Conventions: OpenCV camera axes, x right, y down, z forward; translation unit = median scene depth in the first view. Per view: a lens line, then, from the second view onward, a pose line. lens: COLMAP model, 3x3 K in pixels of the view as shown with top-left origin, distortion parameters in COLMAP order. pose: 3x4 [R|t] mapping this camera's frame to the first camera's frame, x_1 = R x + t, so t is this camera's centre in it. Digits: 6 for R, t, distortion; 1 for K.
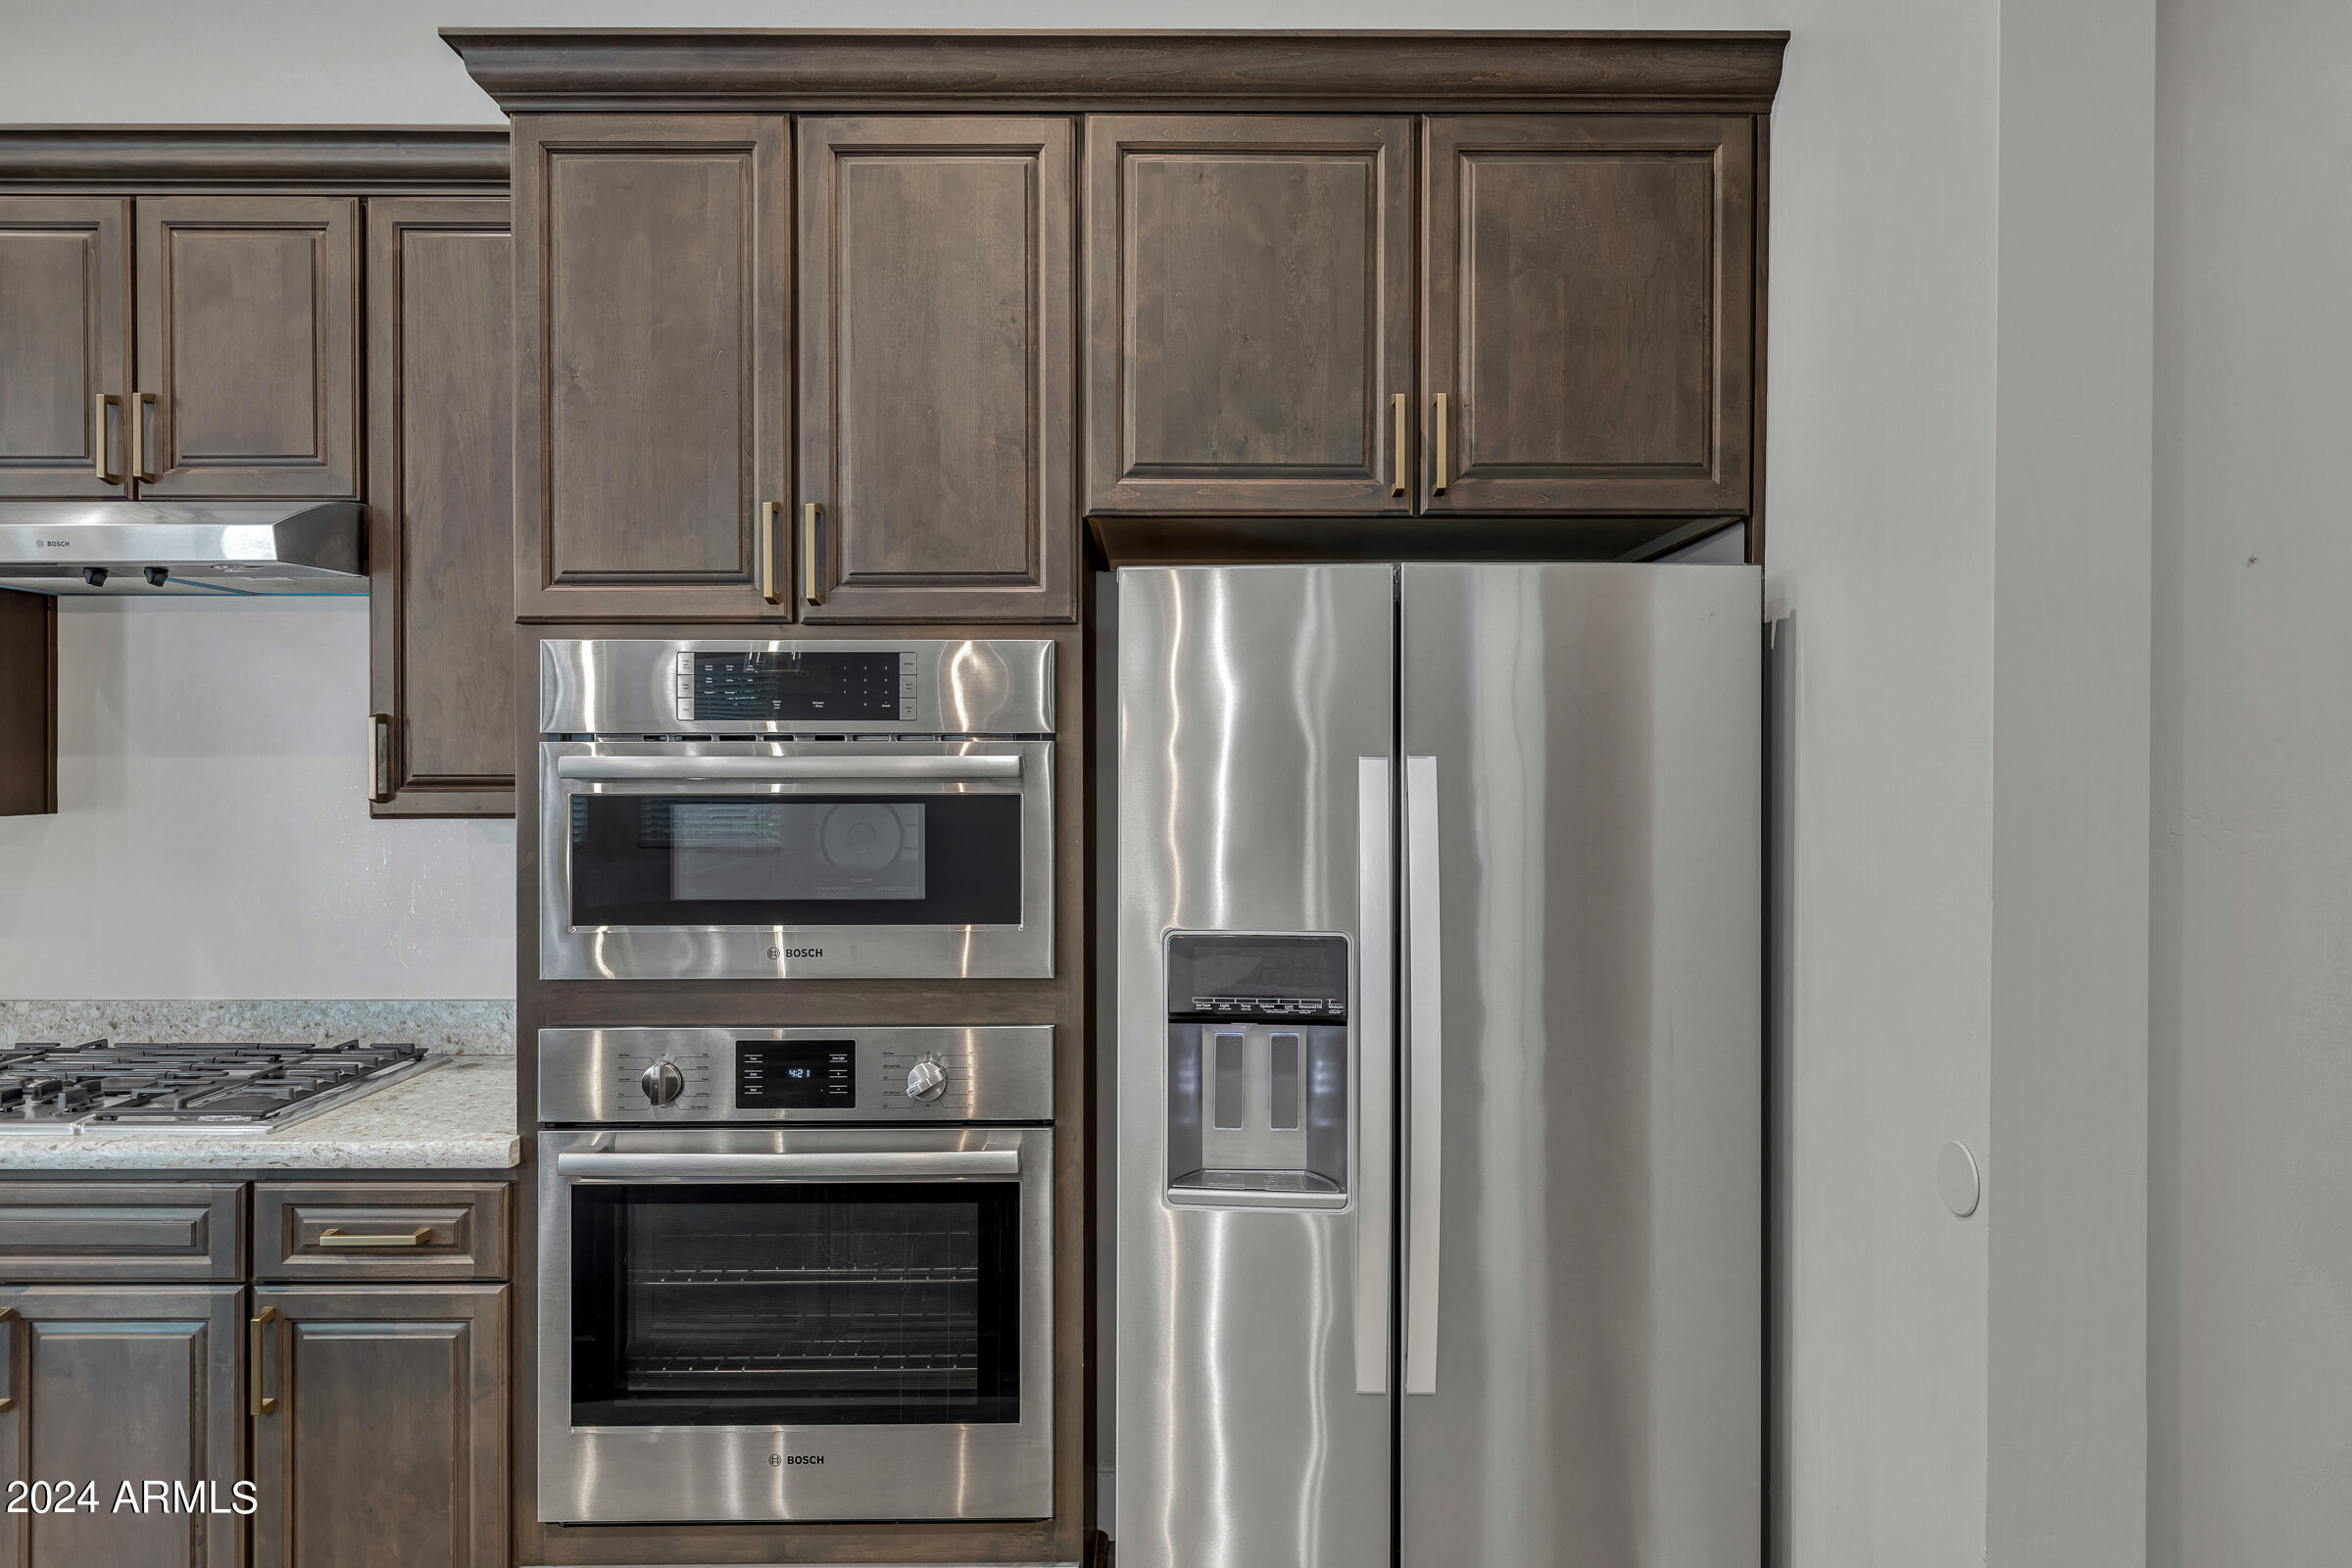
lens RADIAL K [[976.6, 0, 1177.1], [0, 976.6, 759.8], [0, 0, 1]] dist [0.003633, 0.000753]
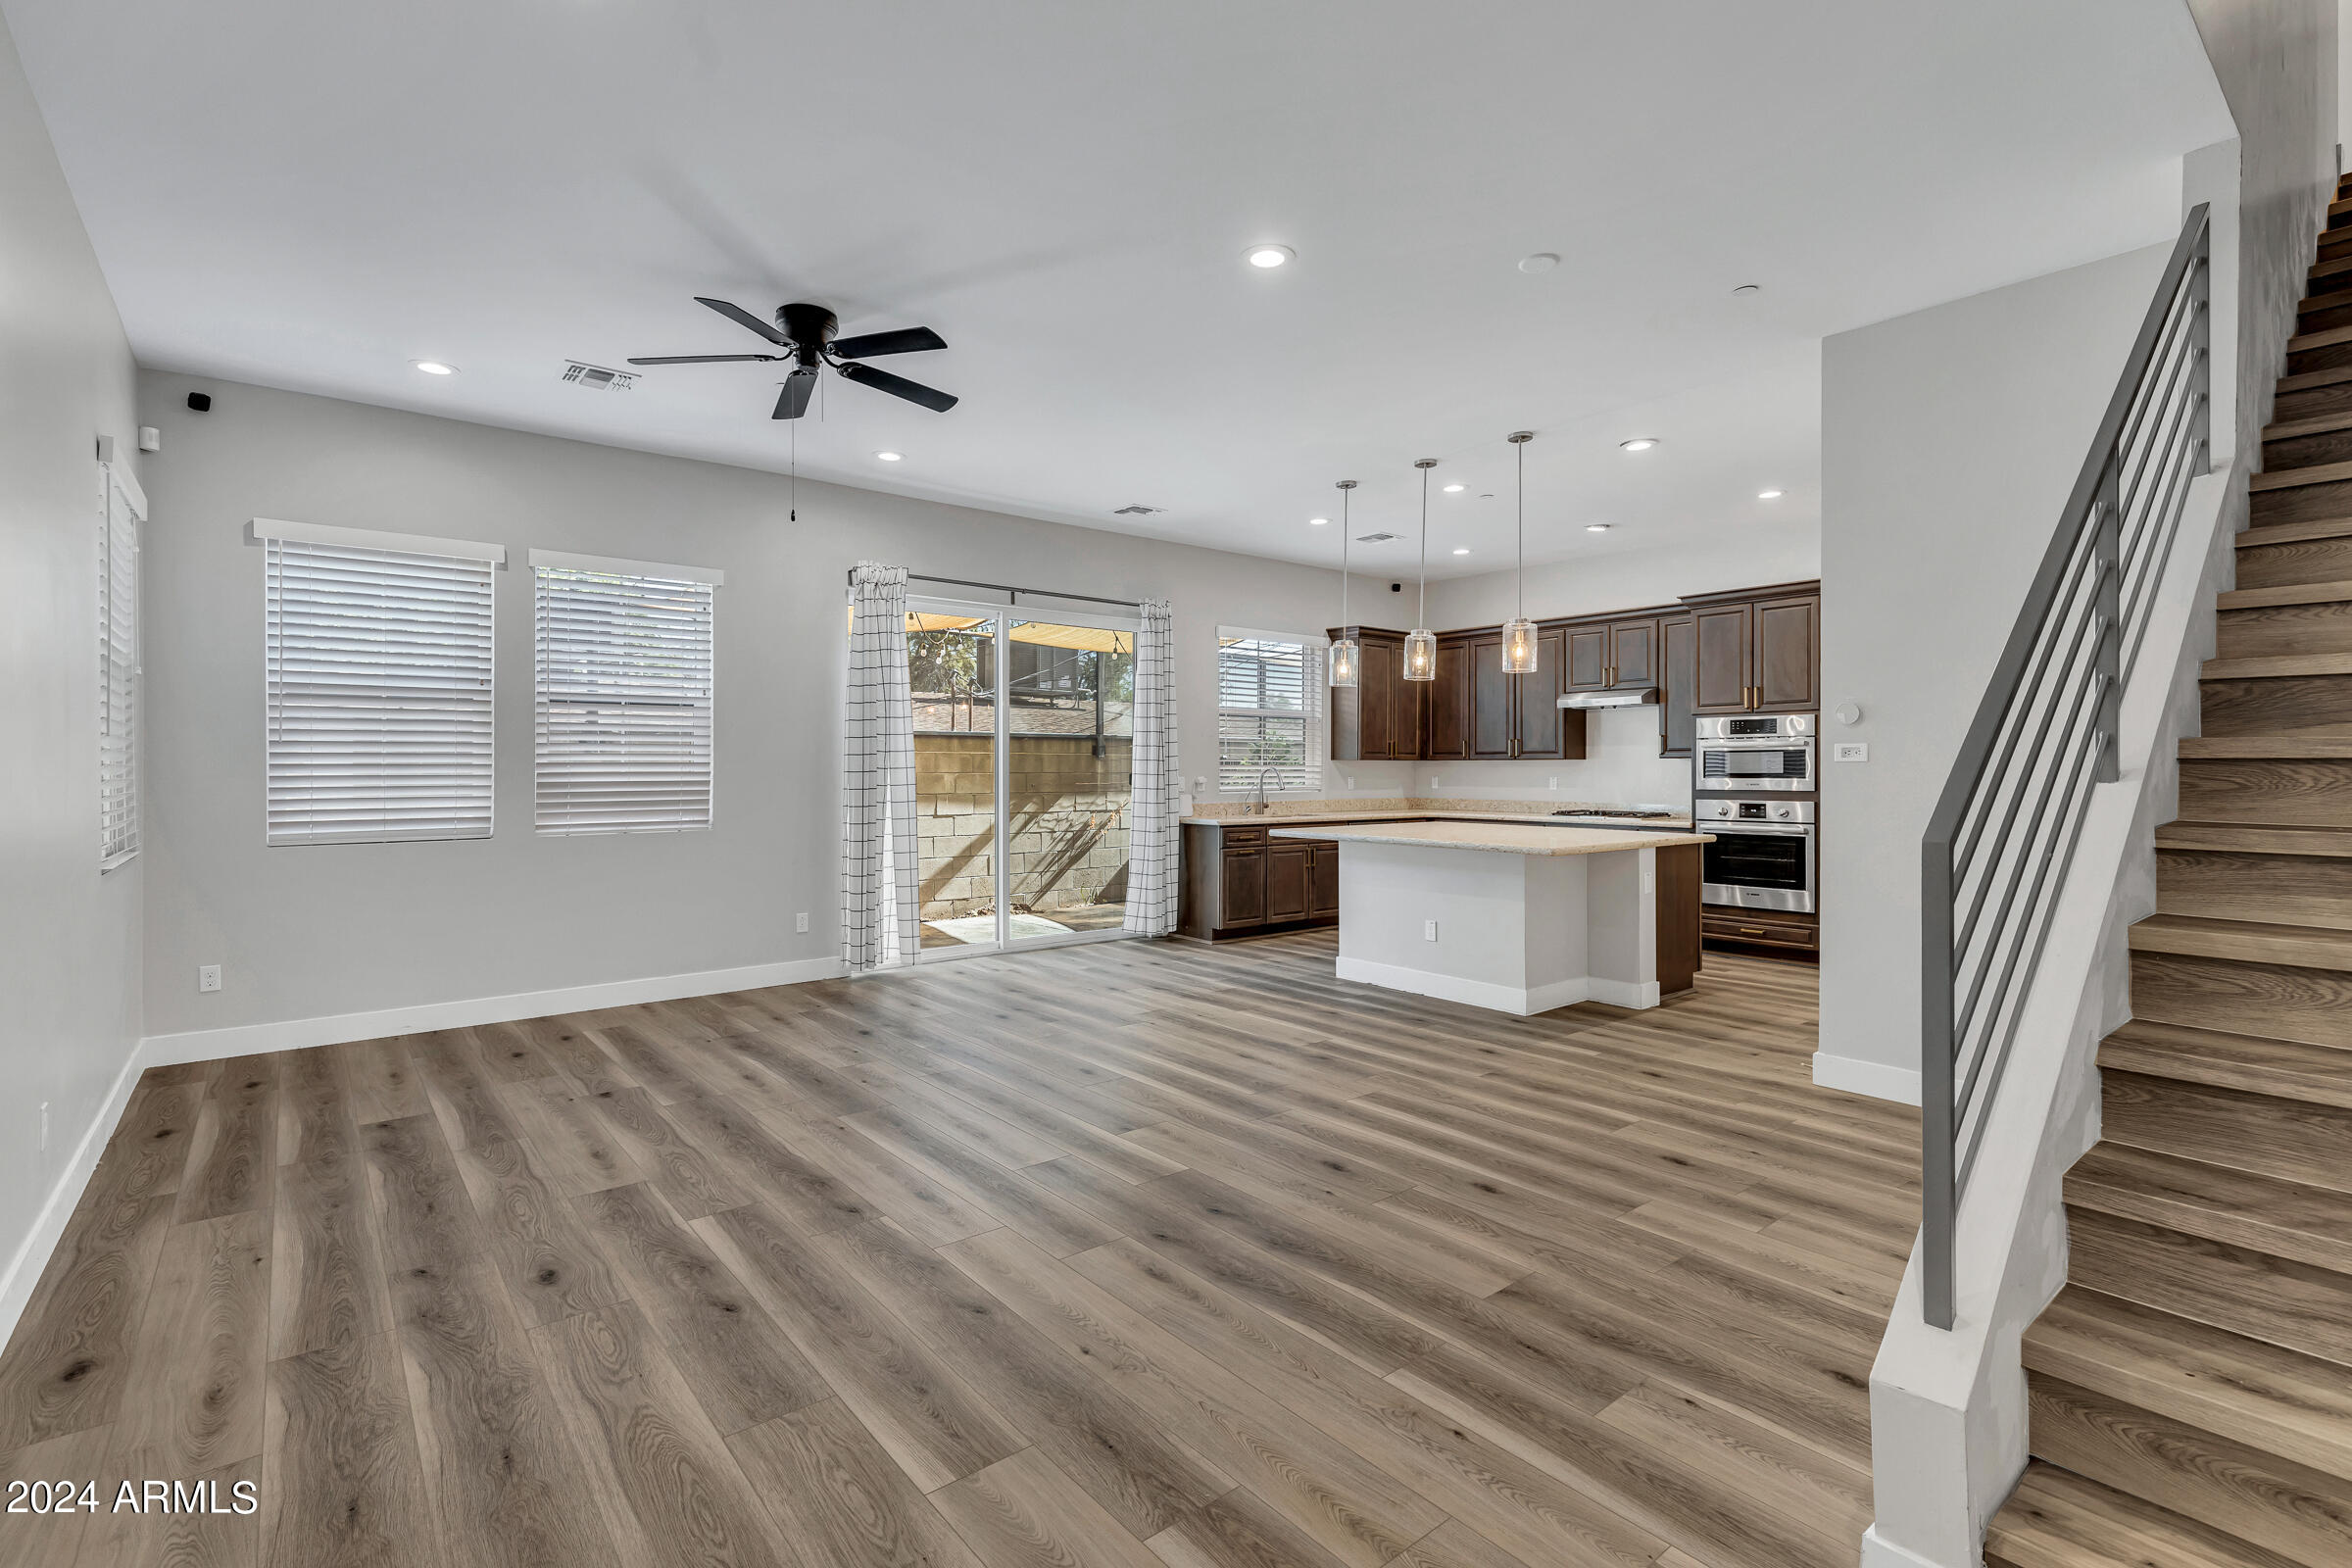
lens RADIAL K [[1083.4, 0, 1187.5], [0, 1083.4, 775.7], [0, 0, 1]] dist [0.011666, -0.002618]
pose [[0.608175, 0.002751, -0.793798, 1.853914], [-0.003172, 0.999994, 0.001035, 0.143882], [0.793797, 0.001889, 0.608180, -3.818885]]
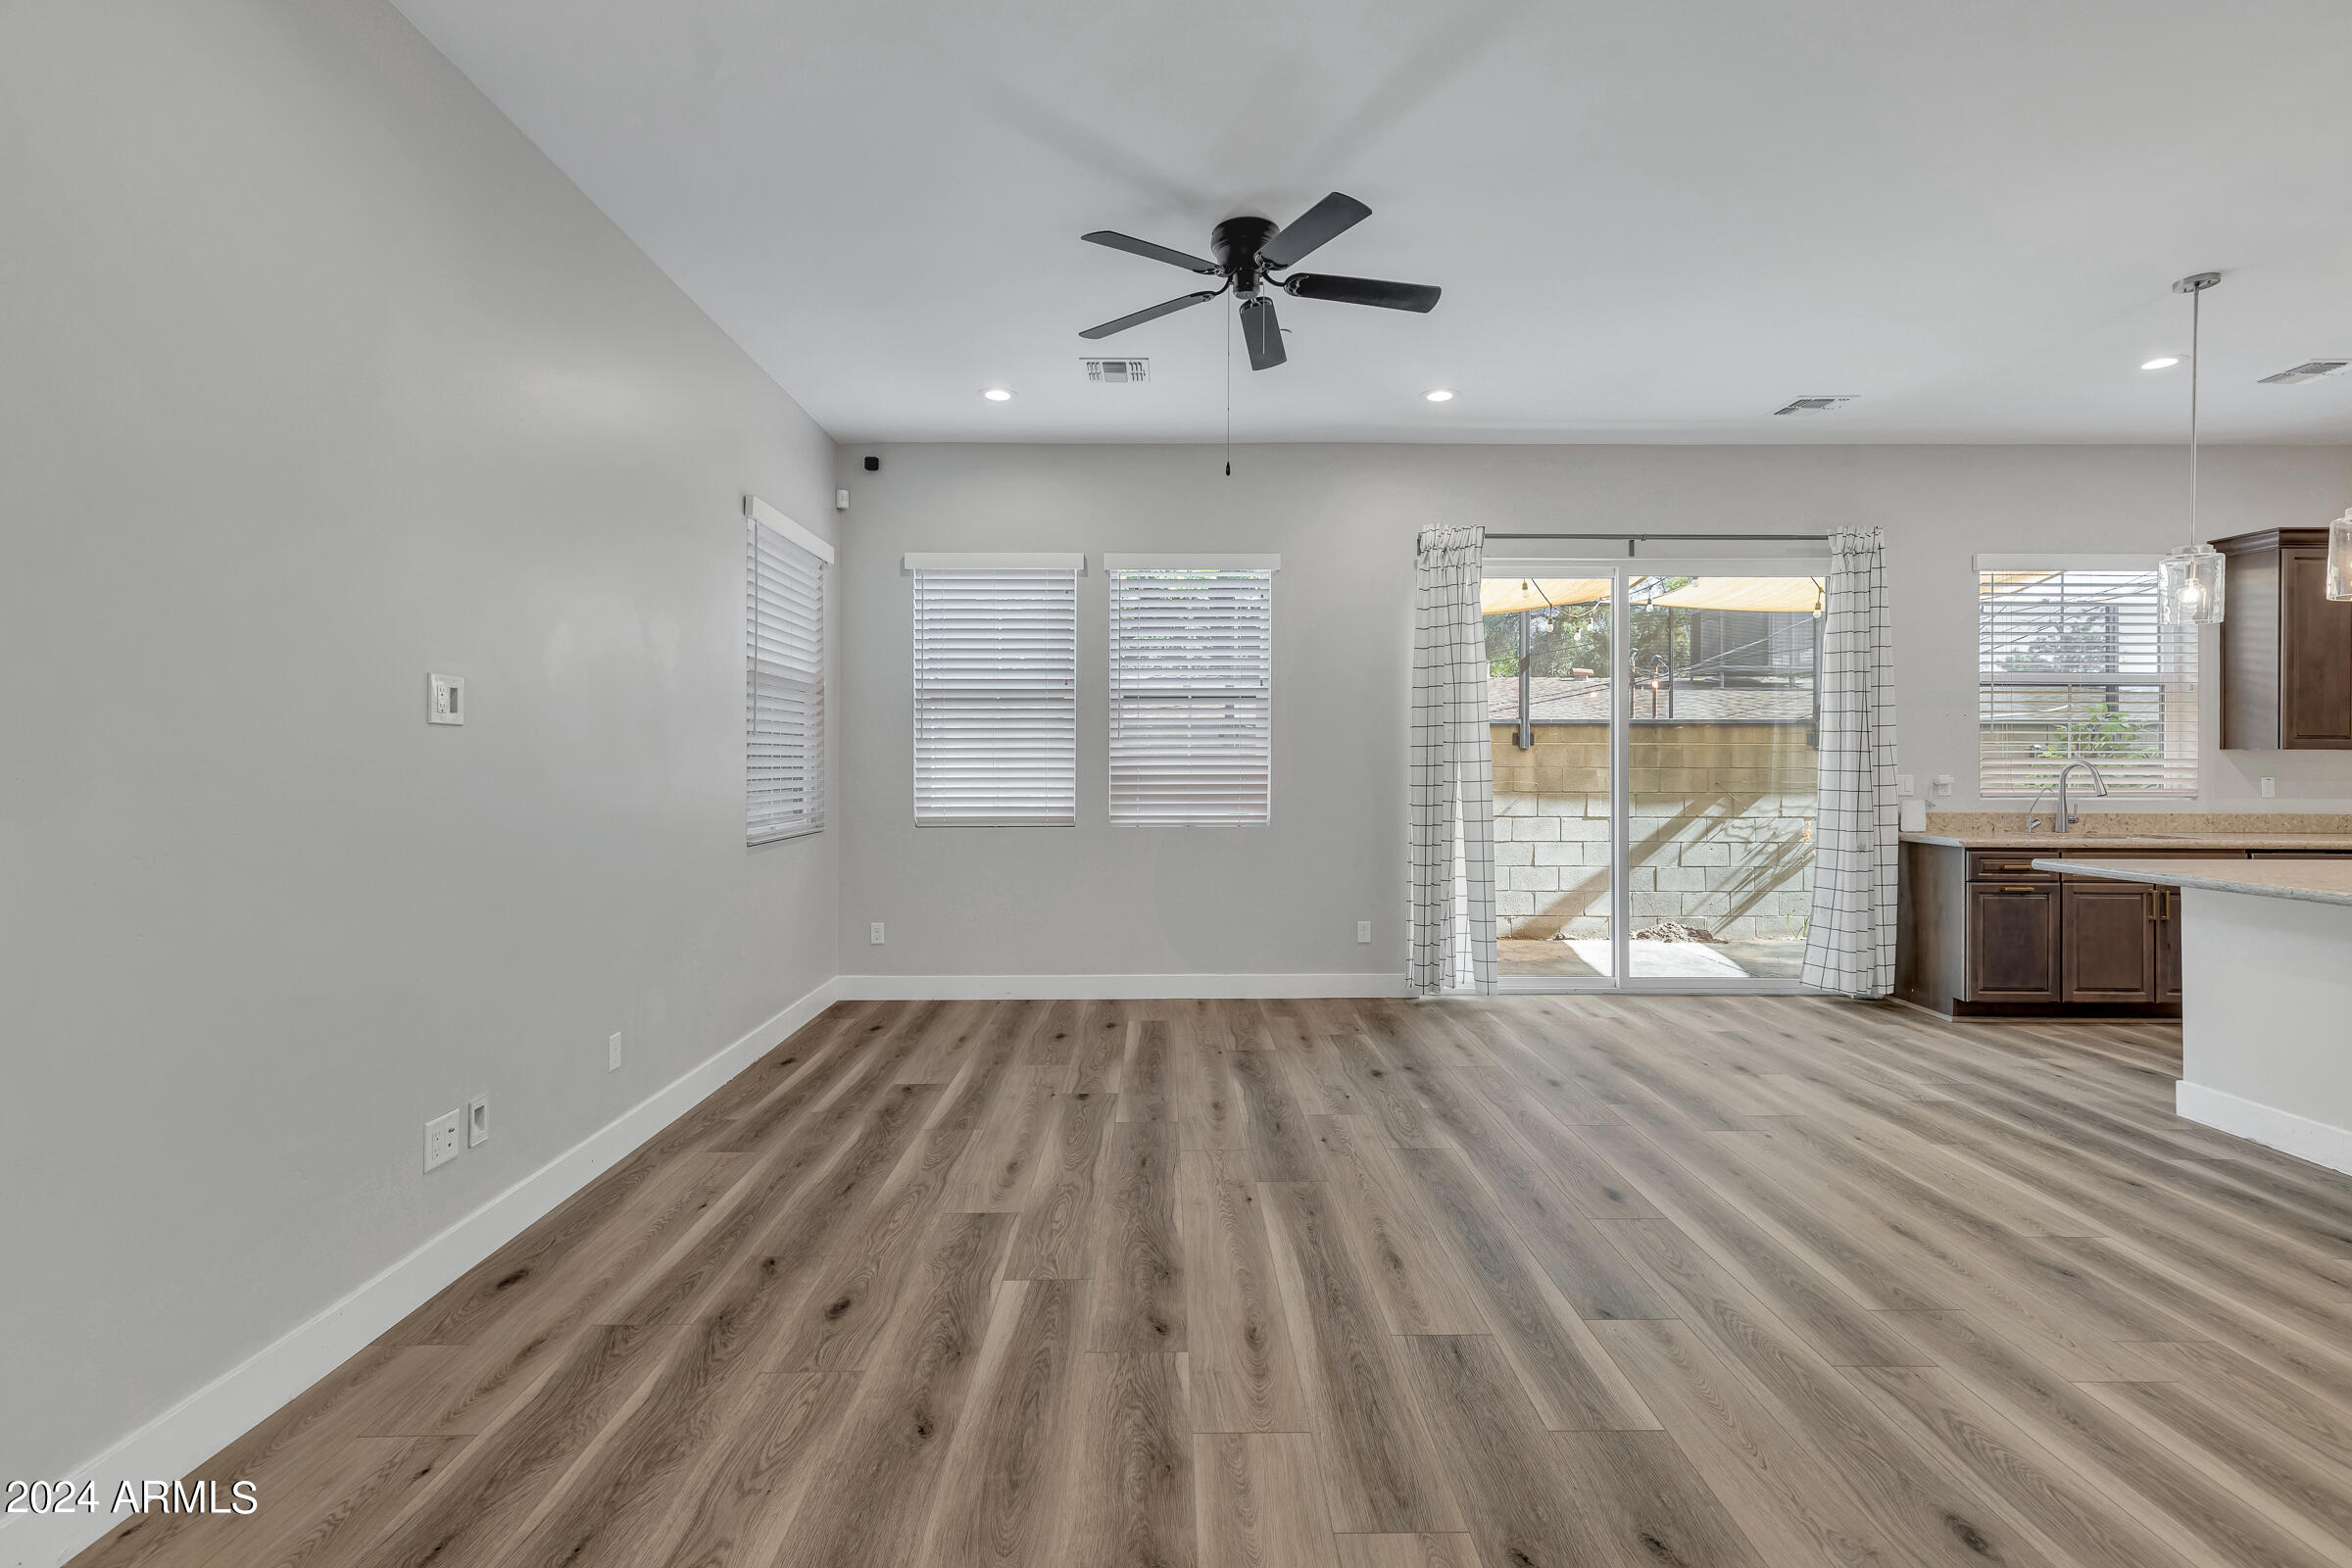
lens RADIAL K [[1083.4, 0, 1172.4], [0, 1083.4, 758.7], [0, 0, 1]] dist [0.011666, -0.002618]
pose [[-0.031192, -0.005400, -0.999499, 1.459906], [-0.007090, 0.999961, -0.005181, 0.138170], [0.999488, 0.006925, -0.031229, -3.039023]]
